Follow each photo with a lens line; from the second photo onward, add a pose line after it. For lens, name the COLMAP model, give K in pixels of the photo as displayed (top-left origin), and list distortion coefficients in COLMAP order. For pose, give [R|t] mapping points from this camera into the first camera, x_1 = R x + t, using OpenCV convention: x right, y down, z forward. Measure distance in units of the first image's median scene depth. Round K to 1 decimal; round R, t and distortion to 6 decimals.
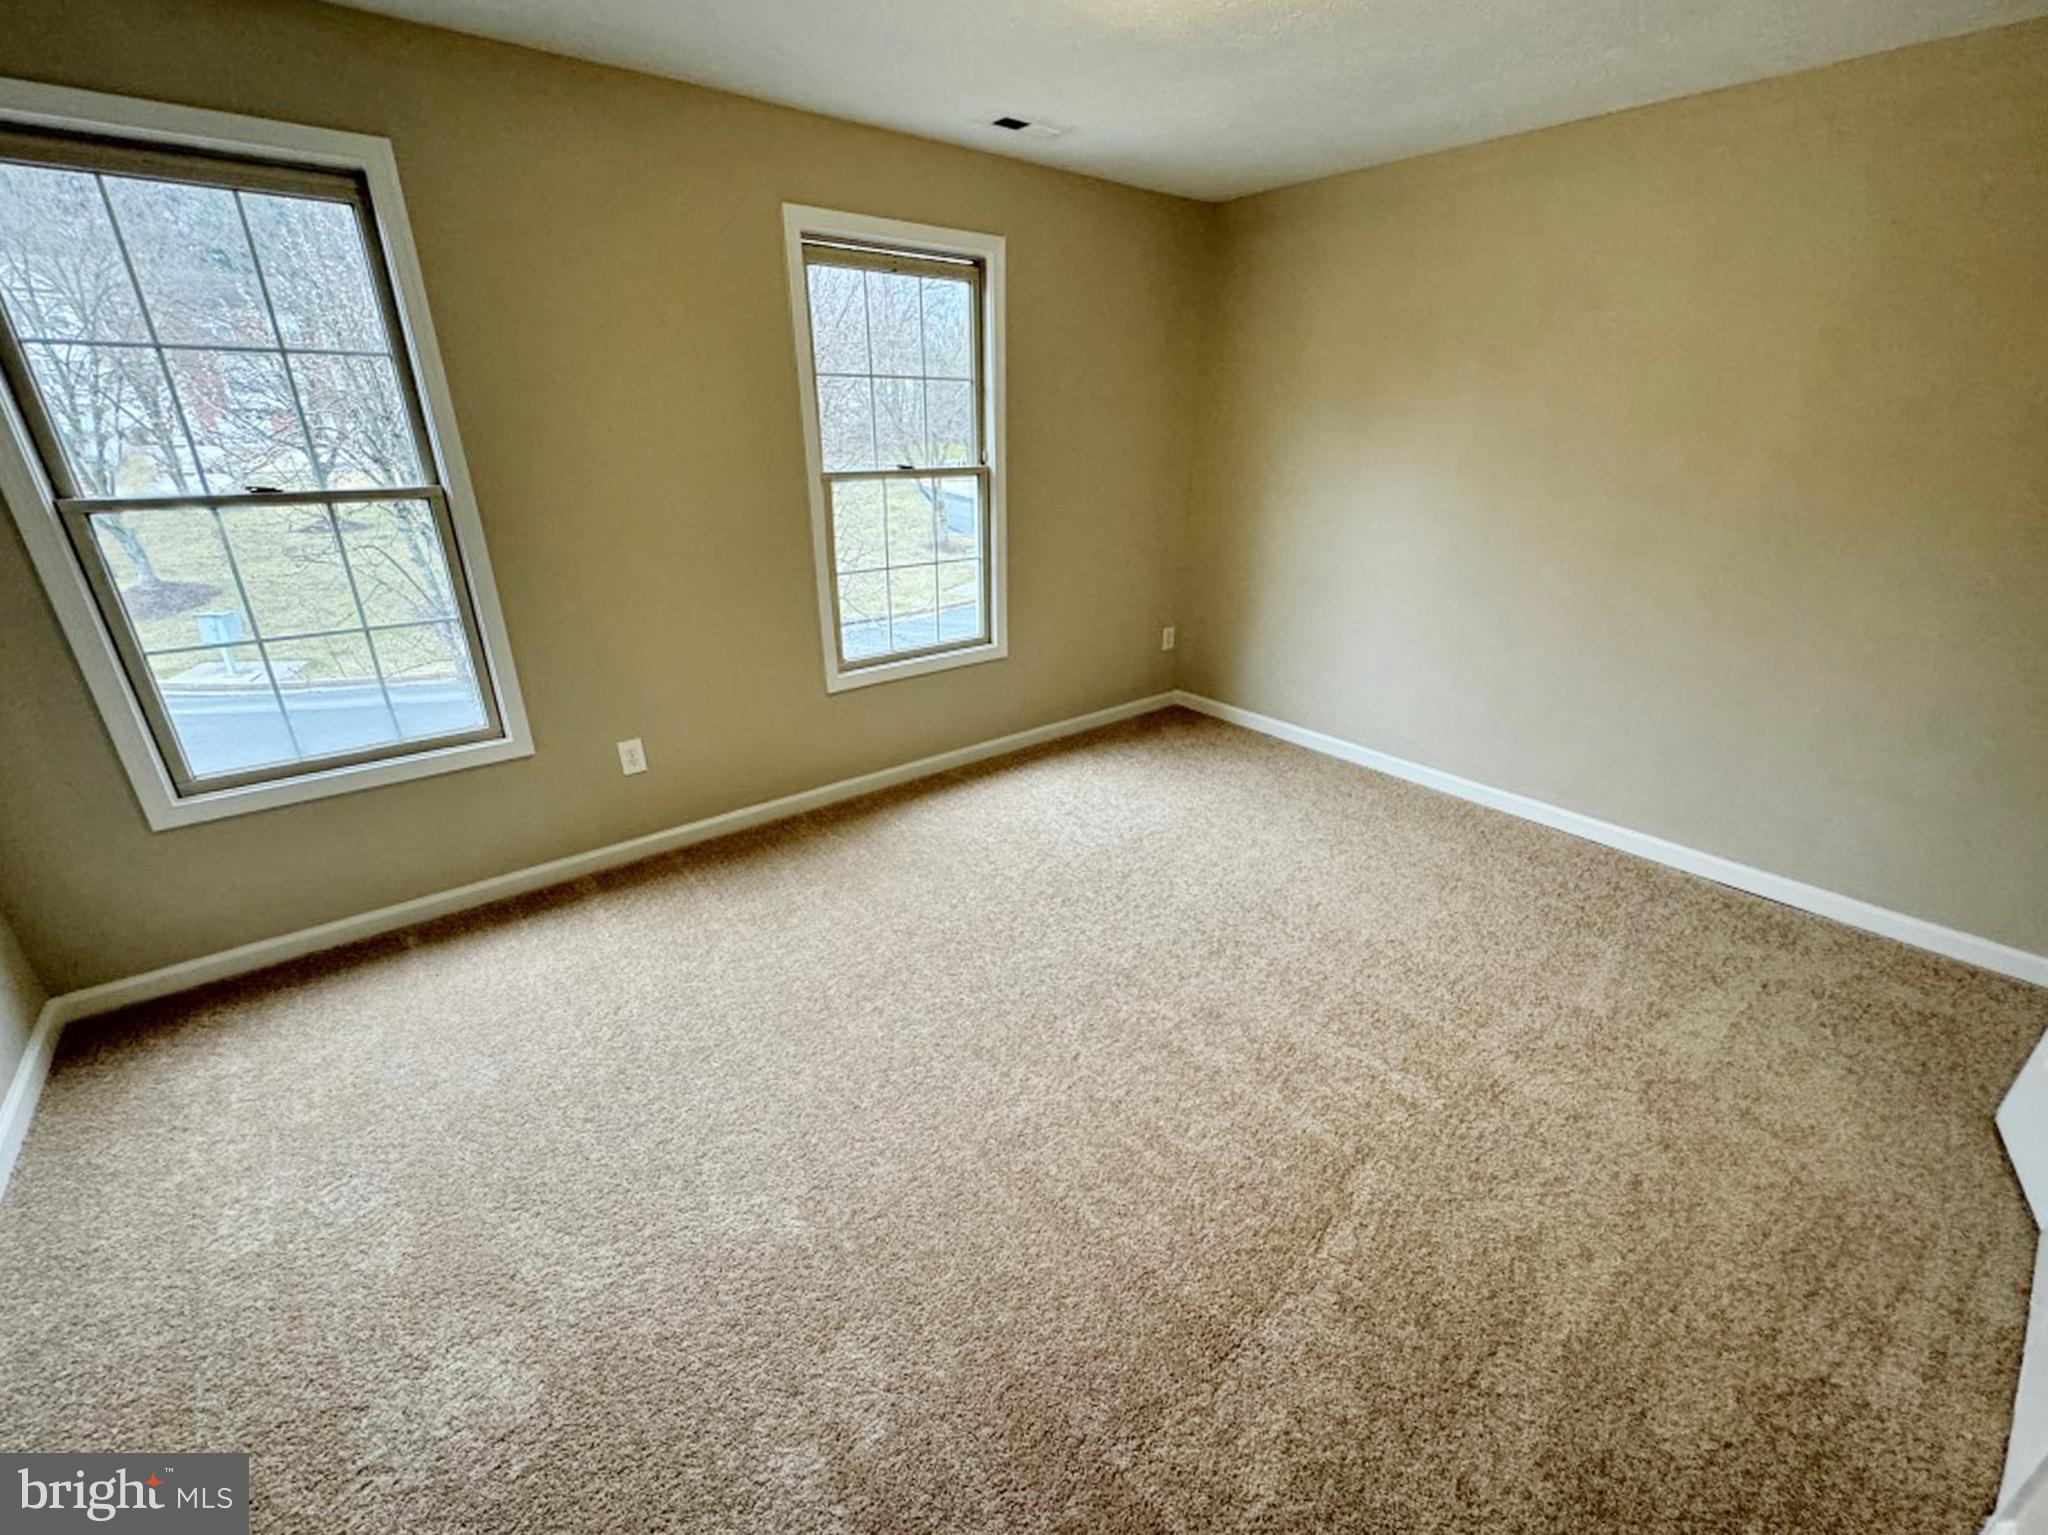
lens RADIAL K [[829.9, 0, 1015.3], [0, 829.9, 760.9], [0, 0, 1]] dist [-0.003092, 0.000603]
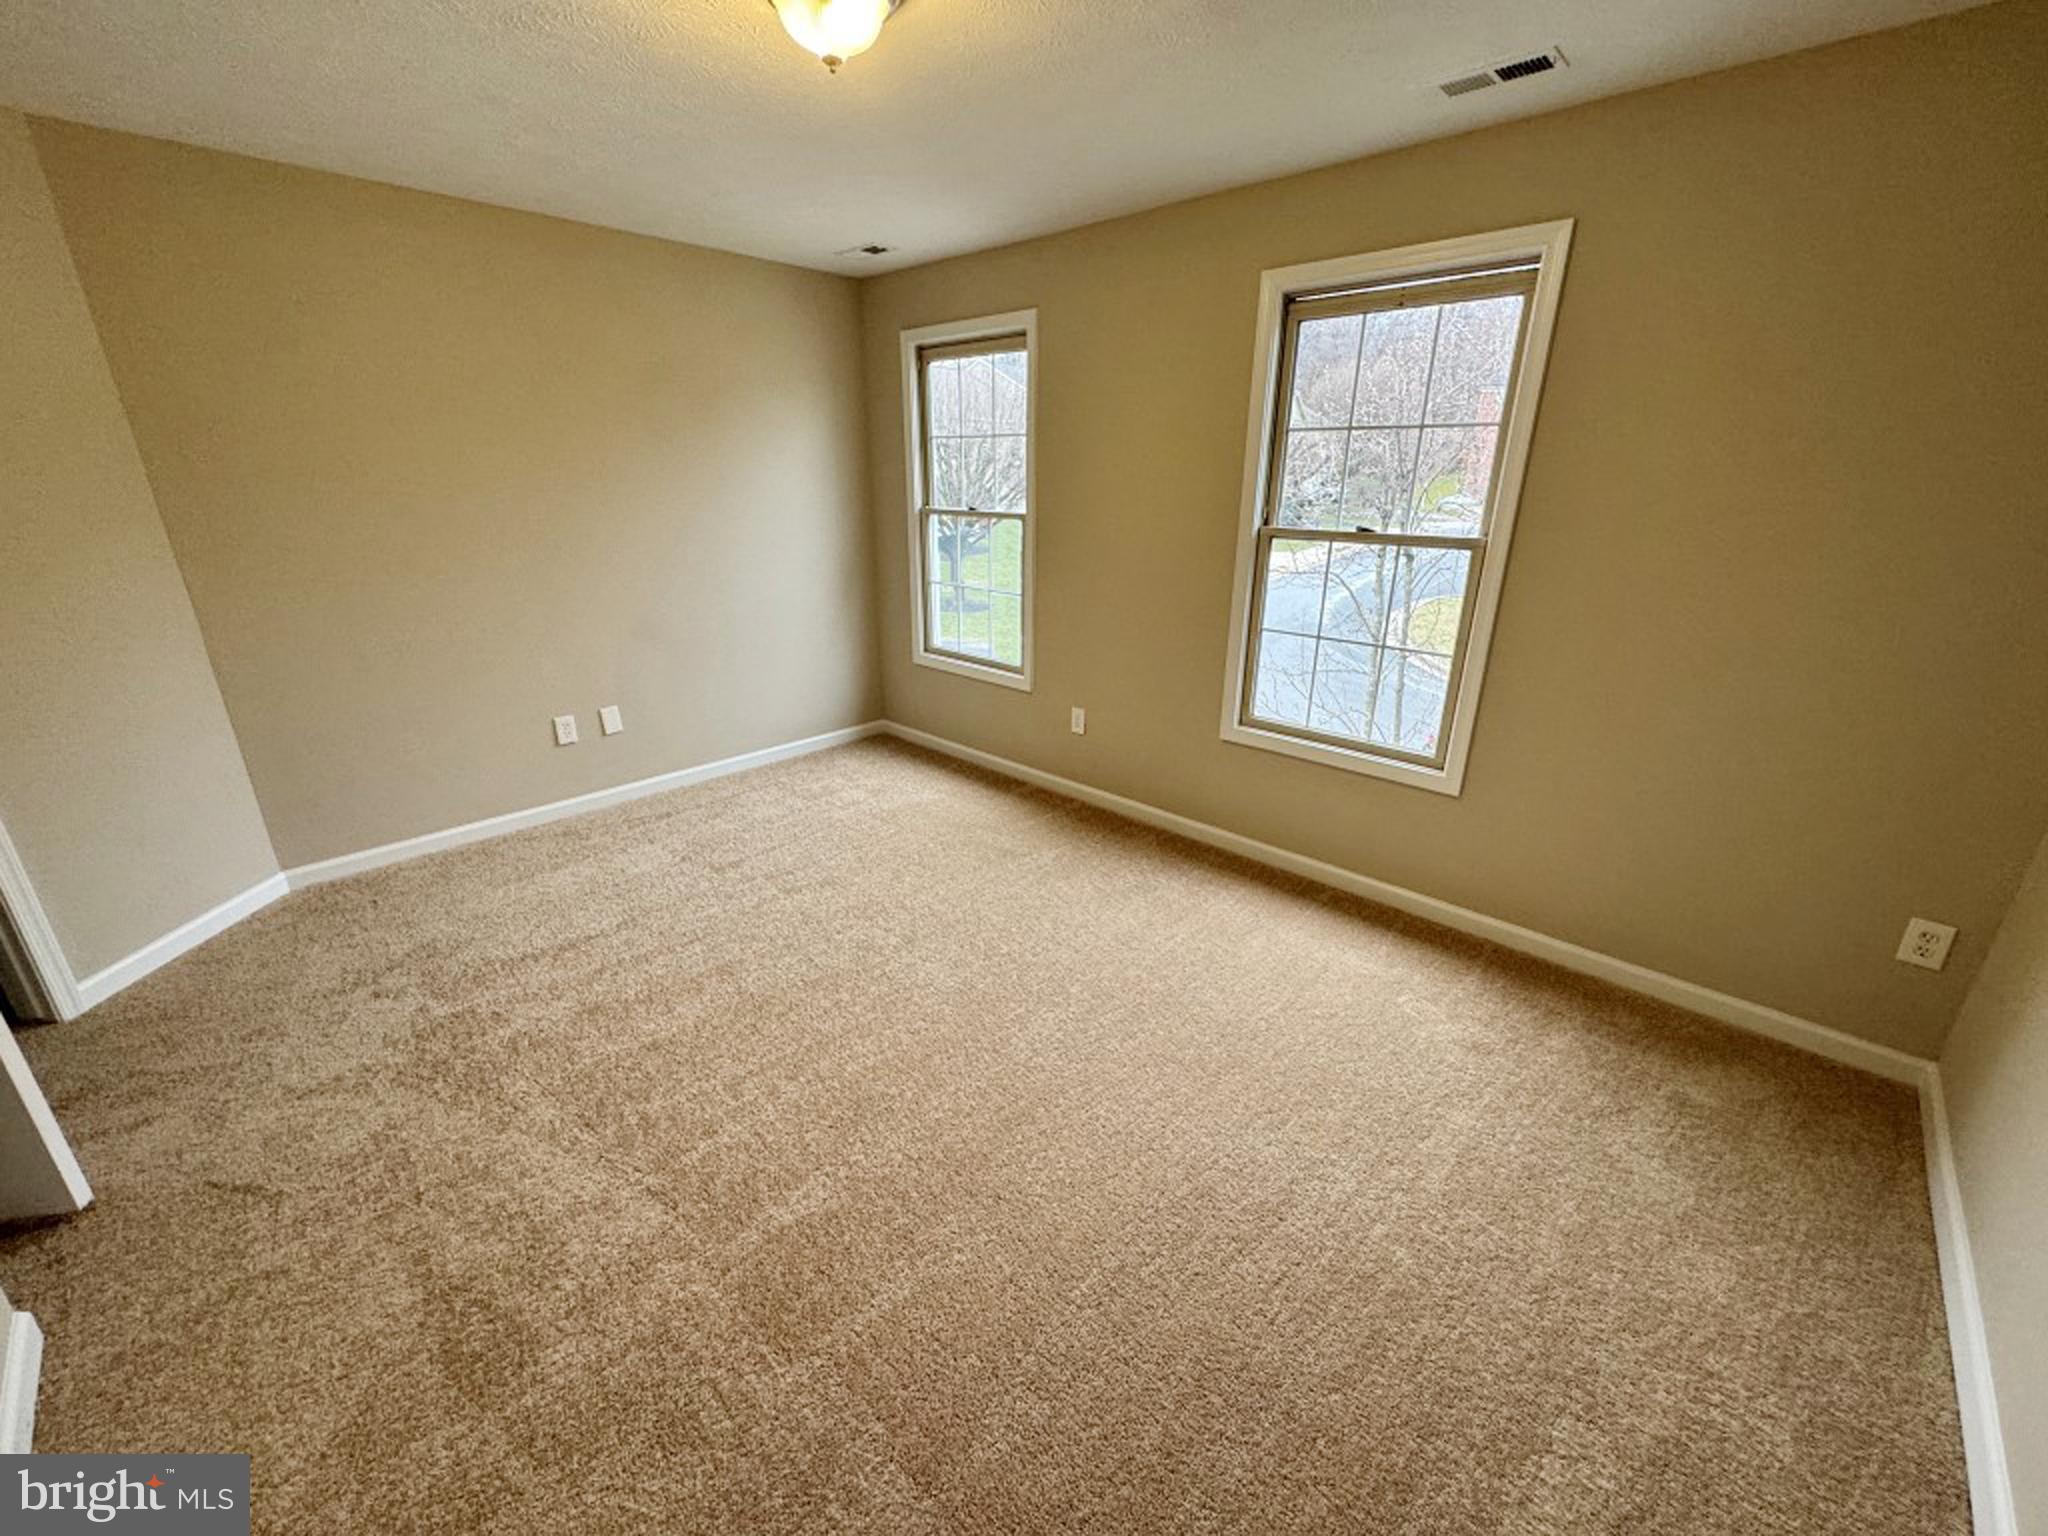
lens RADIAL K [[829.9, 0, 1025.0], [0, 829.9, 794.8], [0, 0, 1]] dist [-0.003092, 0.000603]
pose [[0.140120, 0.357760, -0.923241, 0.710604], [-0.388003, 0.877704, 0.281228, -0.214045], [0.910945, 0.318815, 0.261796, 0.528360]]
